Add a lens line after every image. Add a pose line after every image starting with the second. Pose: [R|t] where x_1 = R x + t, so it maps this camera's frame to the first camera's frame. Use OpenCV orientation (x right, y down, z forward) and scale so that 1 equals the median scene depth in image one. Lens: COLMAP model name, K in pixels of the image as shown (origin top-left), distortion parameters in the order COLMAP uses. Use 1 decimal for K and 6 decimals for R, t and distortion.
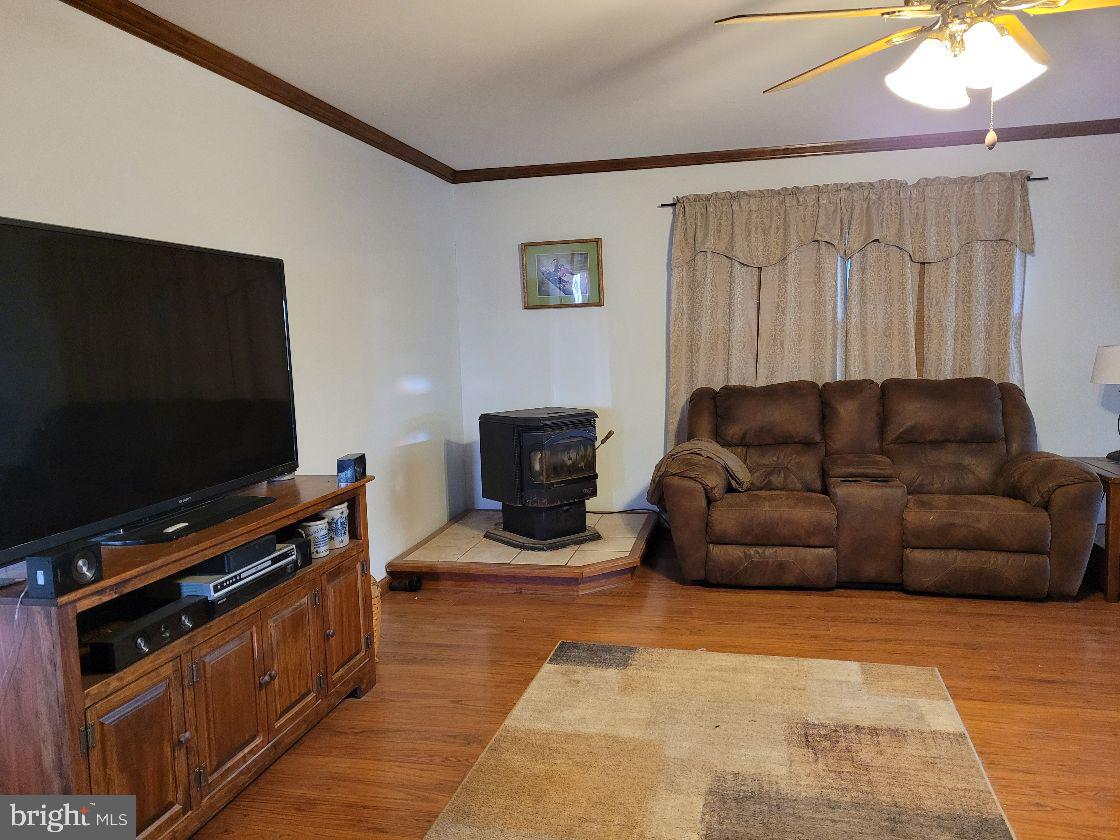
lens RADIAL K [[845.6, 0, 560.1], [0, 845.6, 415.0], [0, 0, 1]] dist [0.042593, -0.031285]
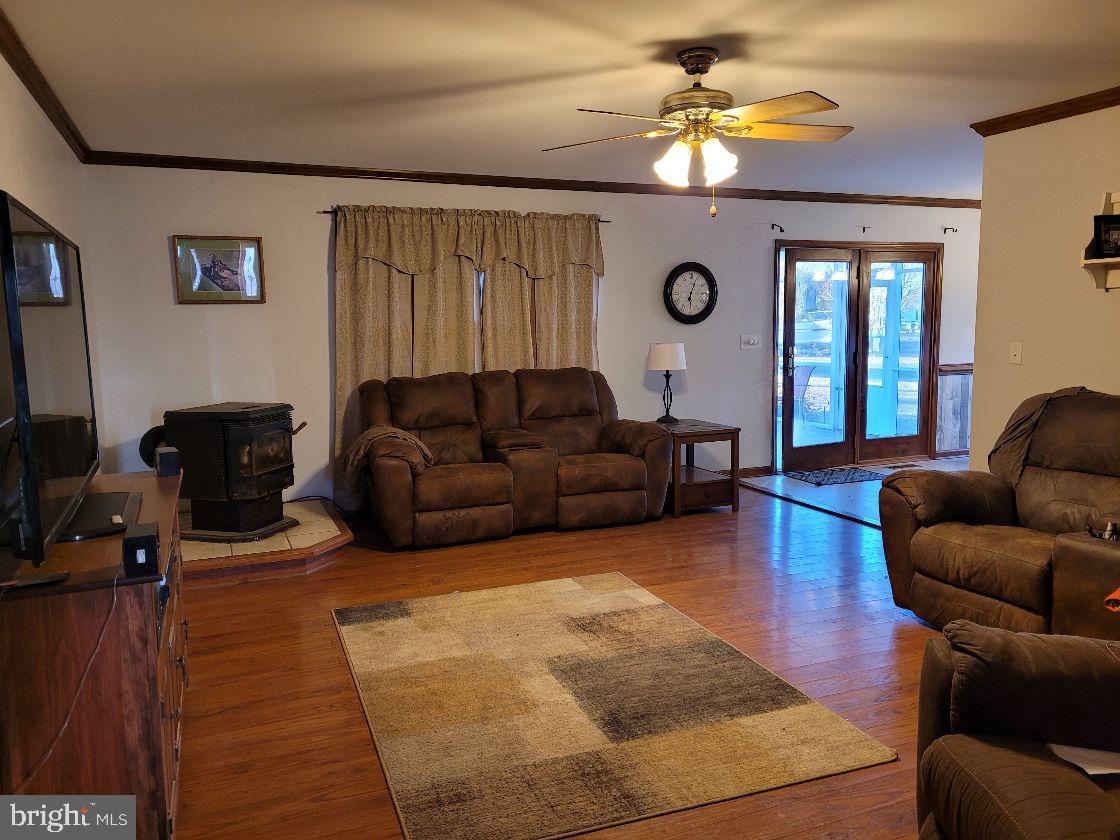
lens RADIAL K [[845.6, 0, 557.5], [0, 845.6, 420.7], [0, 0, 1]] dist [0.042593, -0.031285]
pose [[0.812324, -0.050381, 0.581027, -0.331199], [0.047907, 0.998659, 0.019616, 0.012967], [-0.581236, 0.011900, 0.813648, -0.057165]]
